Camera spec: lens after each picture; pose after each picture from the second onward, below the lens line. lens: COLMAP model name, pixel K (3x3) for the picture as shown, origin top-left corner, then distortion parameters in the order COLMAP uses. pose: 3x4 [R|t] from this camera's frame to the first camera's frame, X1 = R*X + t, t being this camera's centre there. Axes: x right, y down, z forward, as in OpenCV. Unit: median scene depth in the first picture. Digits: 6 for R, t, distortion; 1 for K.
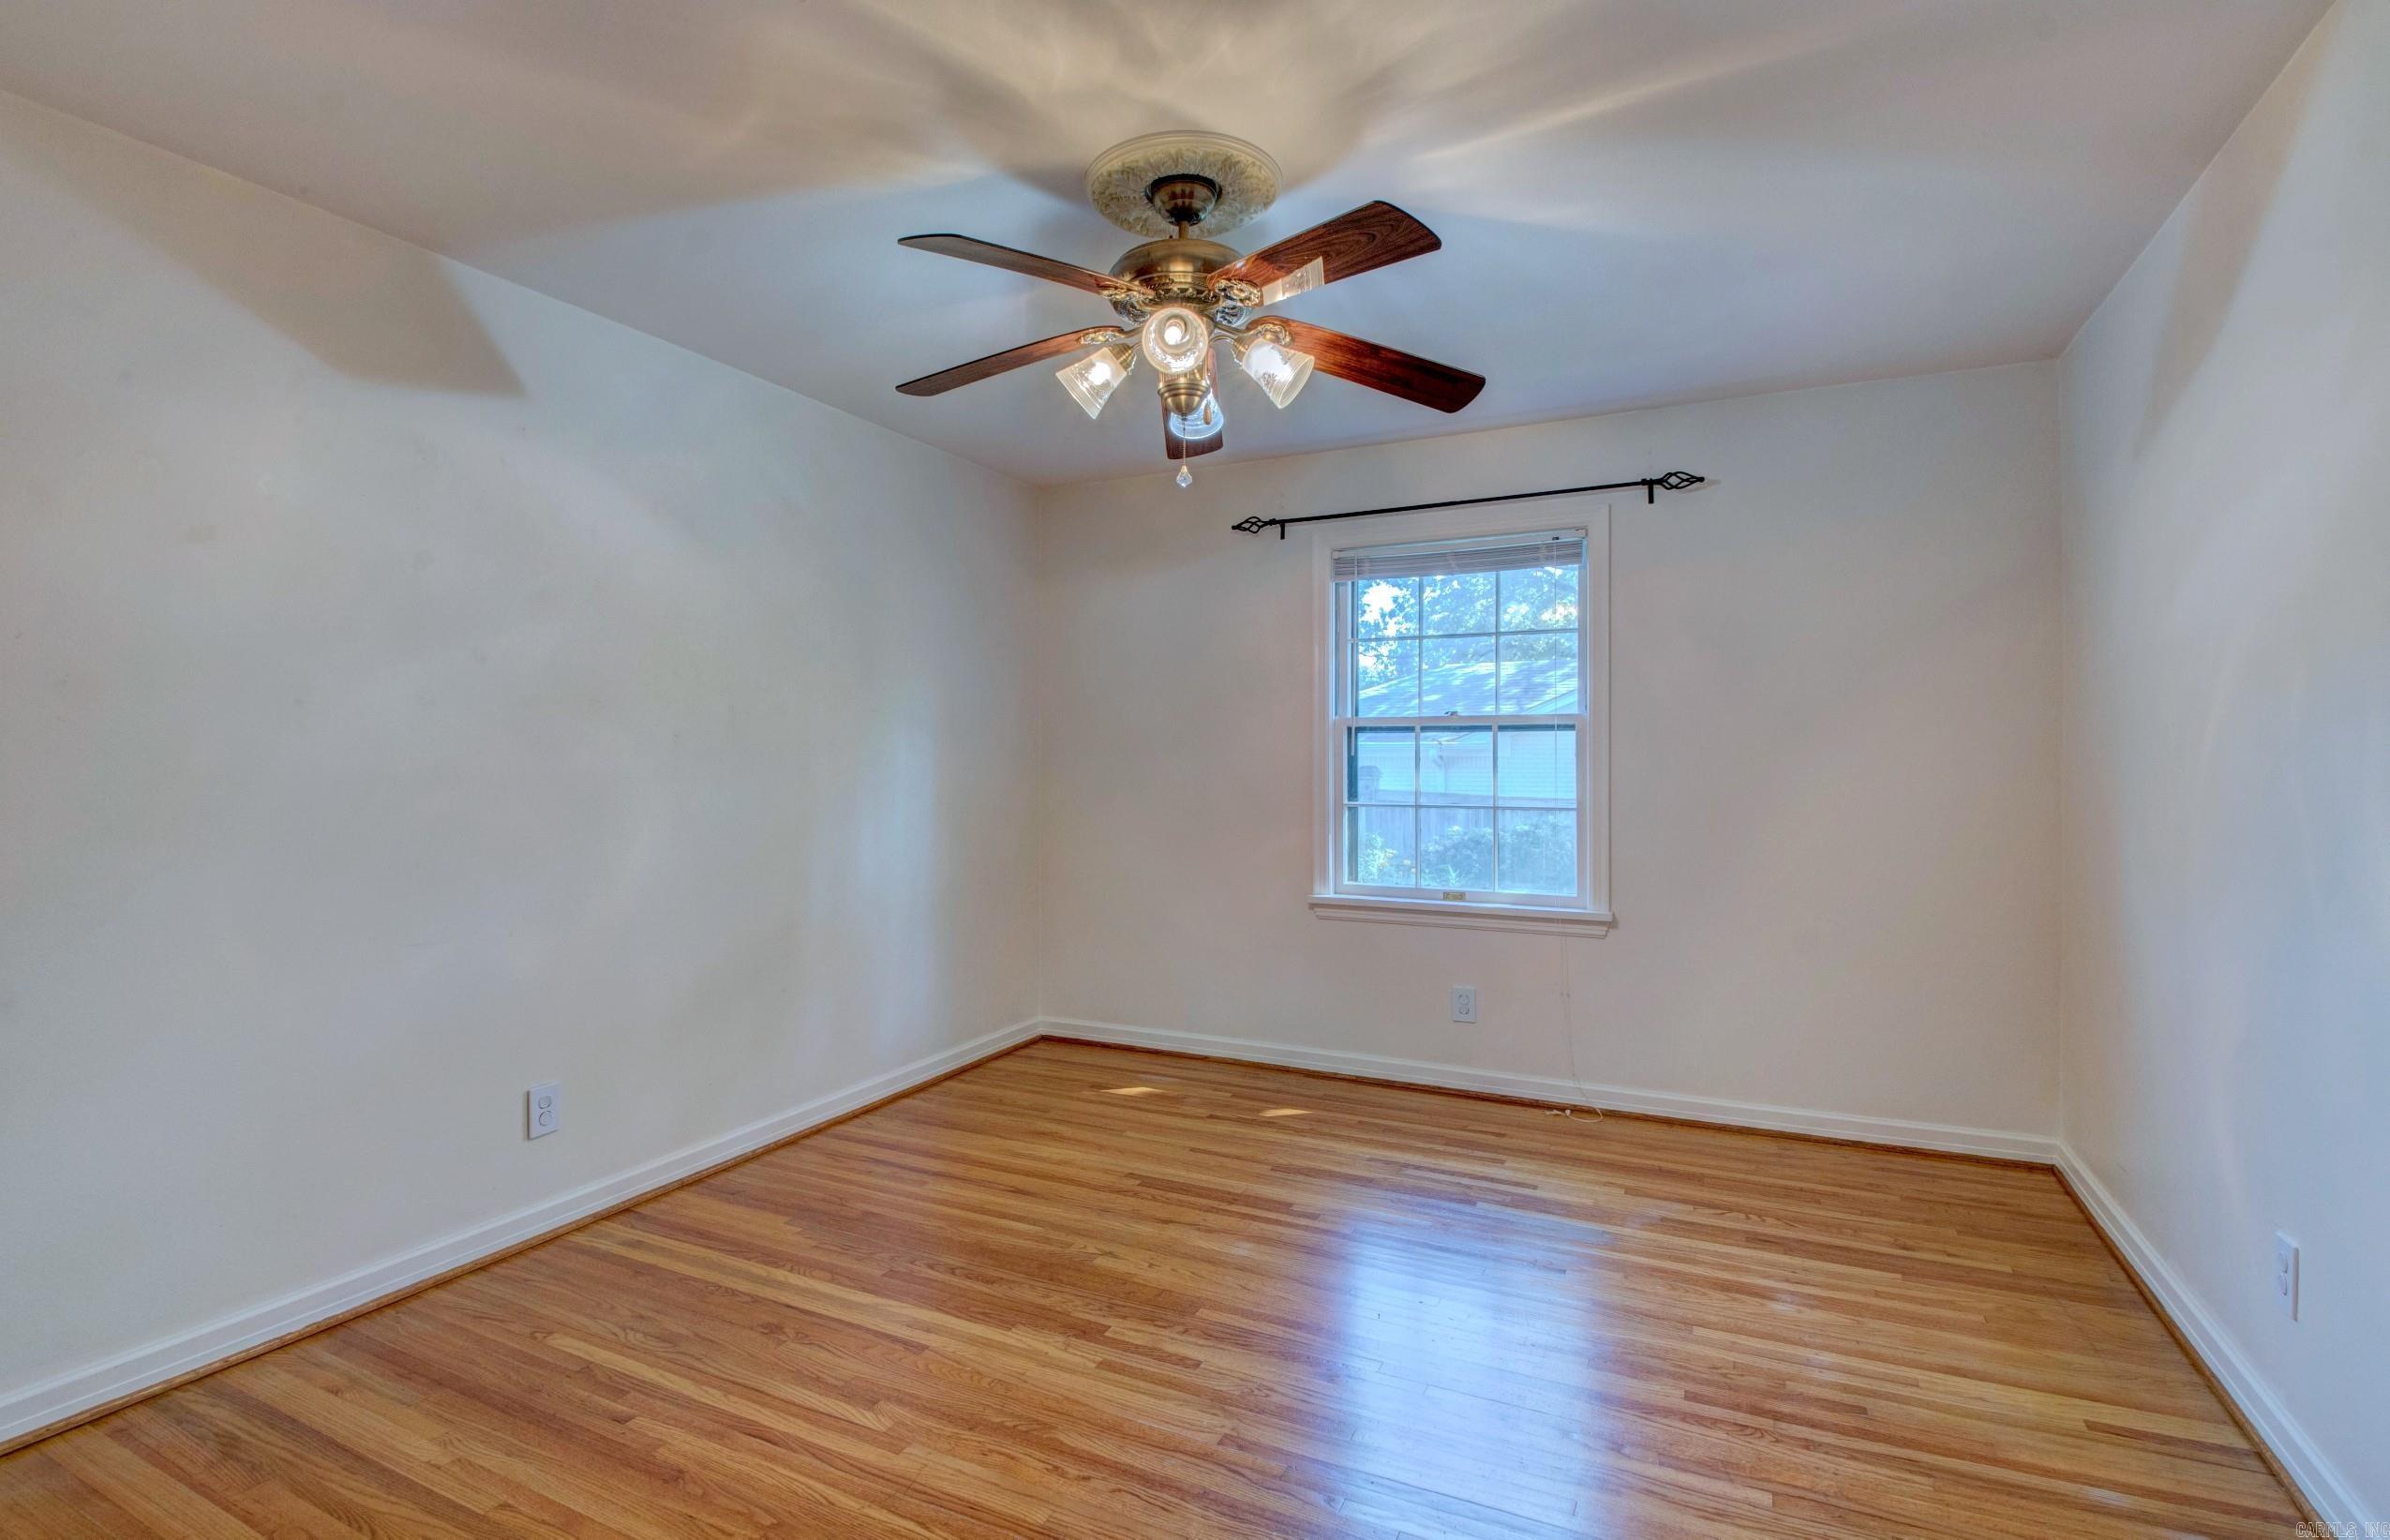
lens RADIAL K [[1119.4, 0, 1181.0], [0, 1119.4, 761.9], [0, 0, 1]] dist [0.009832, -0.018533]
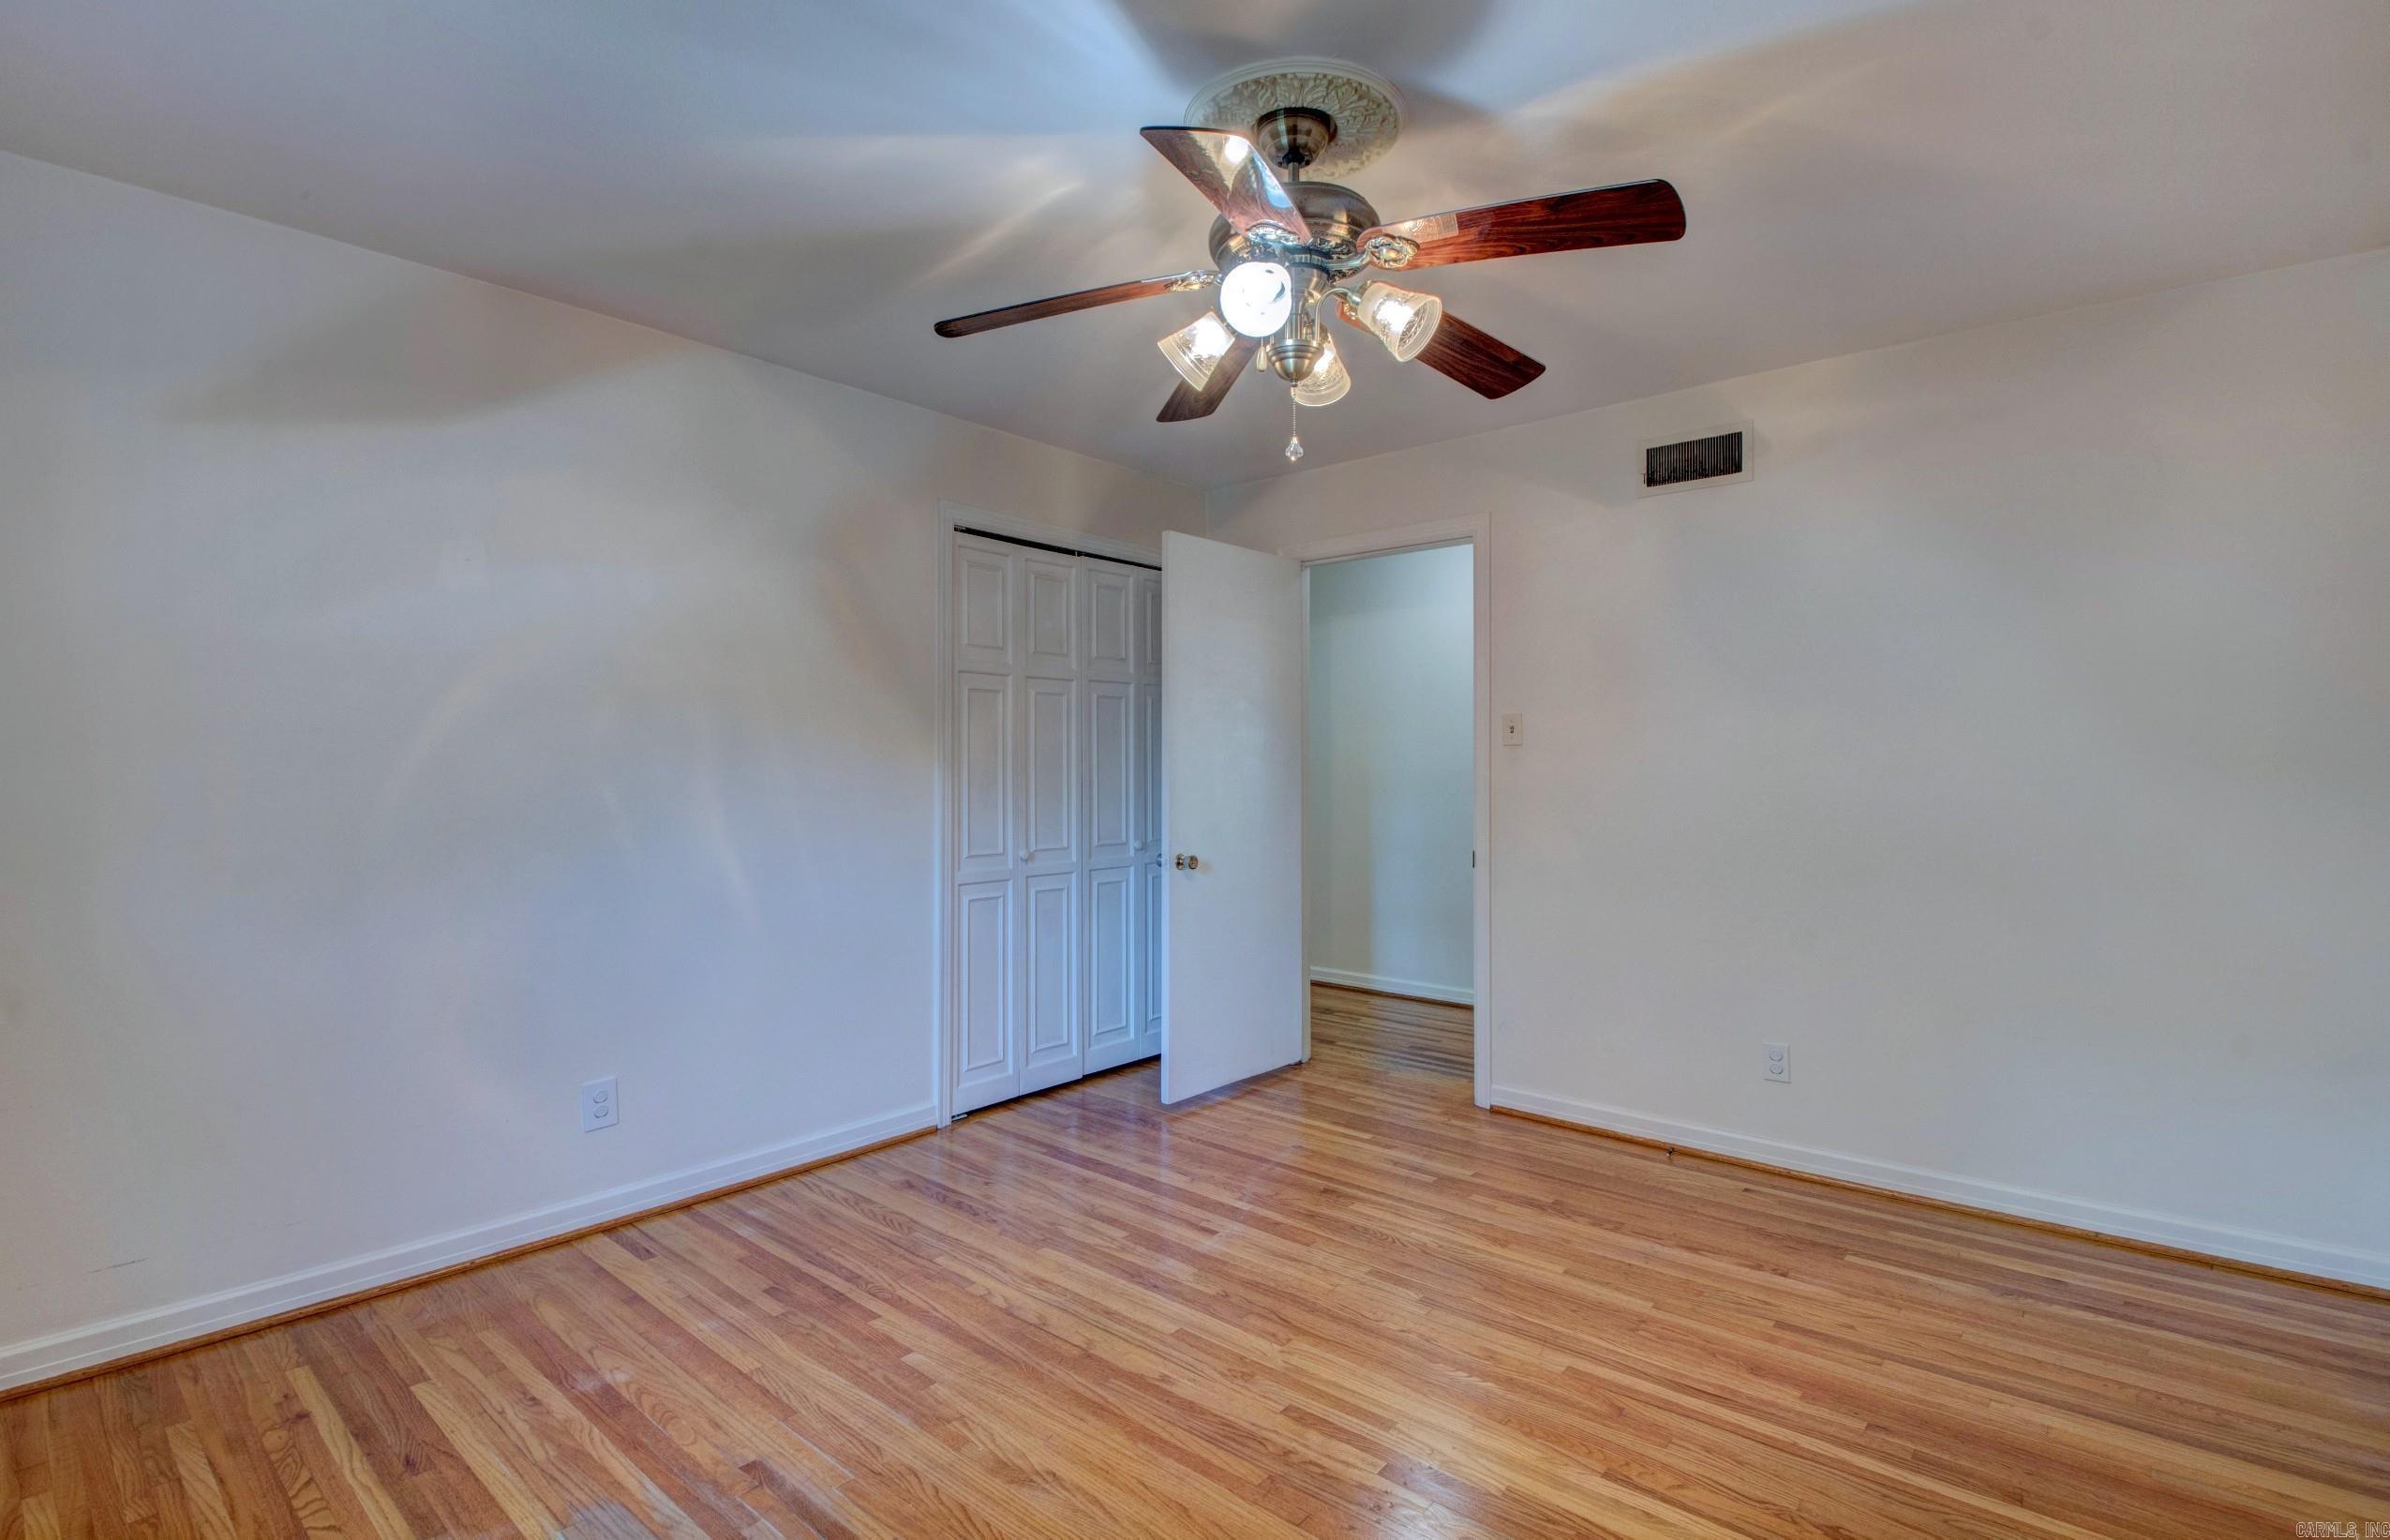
lens RADIAL K [[1119.4, 0, 1163.4], [0, 1119.4, 762.8], [0, 0, 1]] dist [0.009832, -0.018533]
pose [[-0.963680, 0.001378, 0.267054, -0.092314], [0.002203, 0.999994, 0.002789, -0.005464], [-0.267049, 0.003276, -0.963677, 1.292749]]
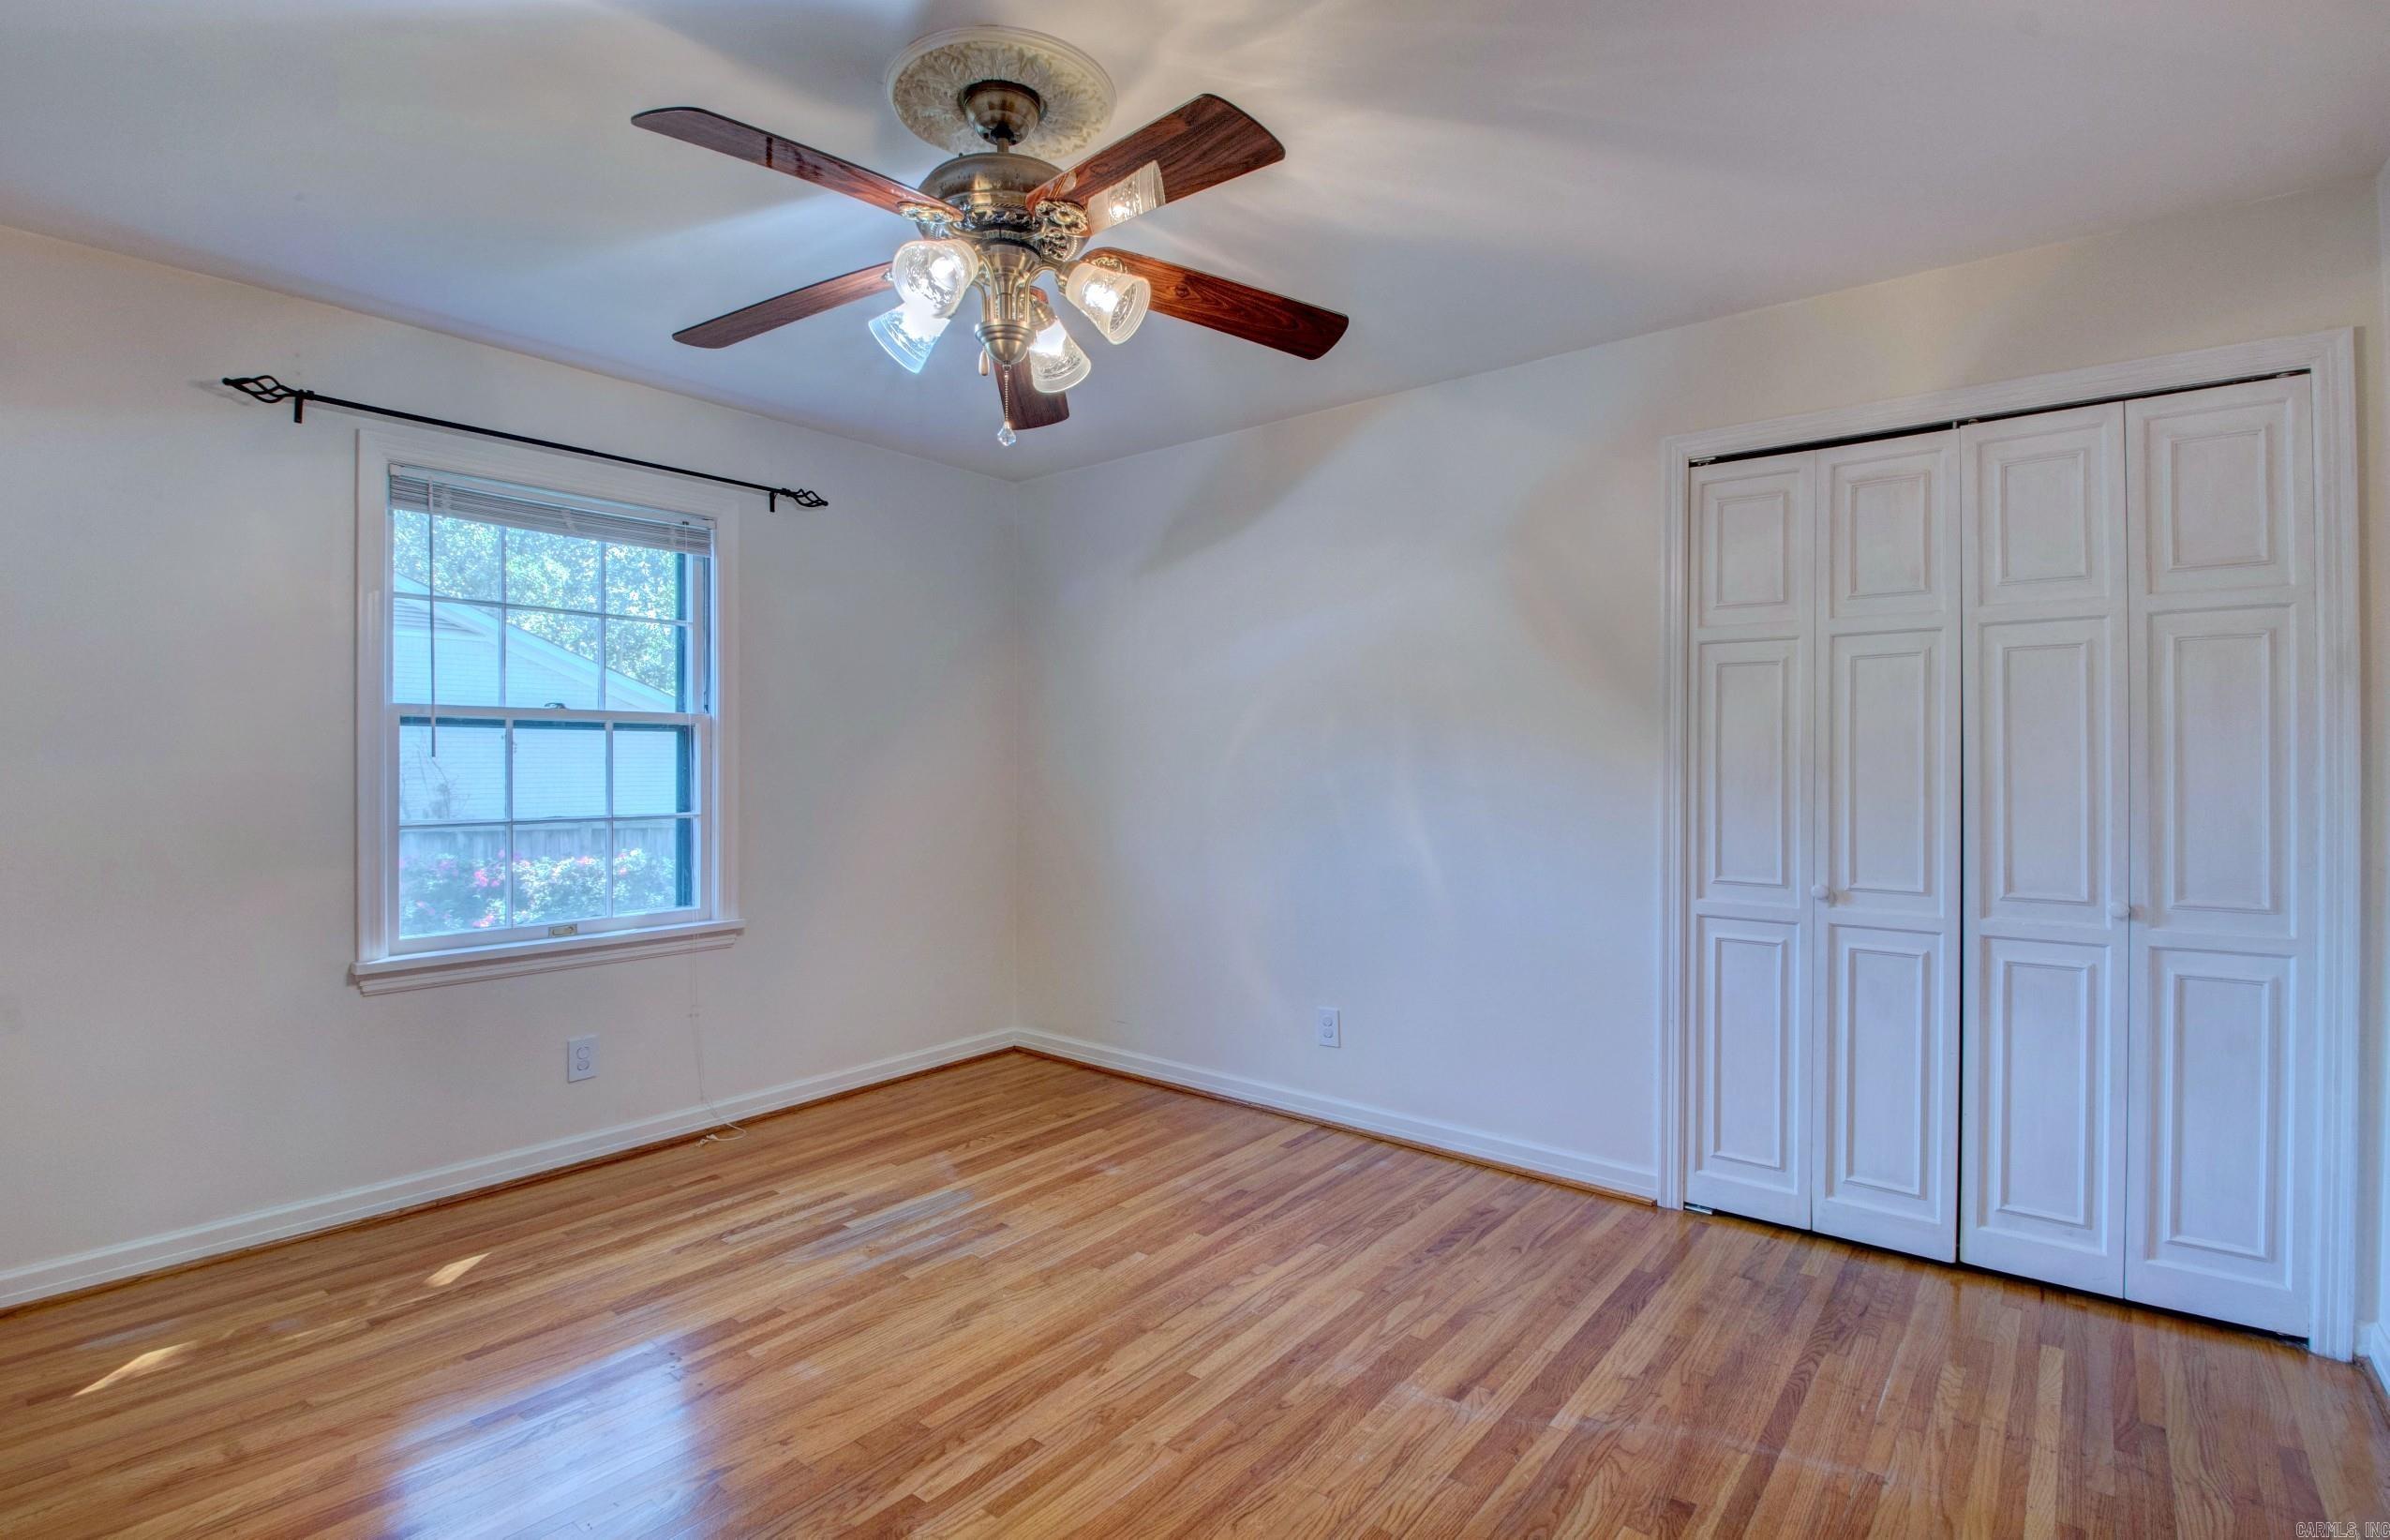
lens RADIAL K [[1119.4, 0, 1188.5], [0, 1119.4, 773.0], [0, 0, 1]] dist [0.009832, -0.018533]
pose [[0.217724, -0.011188, 0.975946, -0.551468], [0.001836, 0.999937, 0.011053, -0.003651], [-0.976009, -0.000615, 0.217731, 0.459157]]
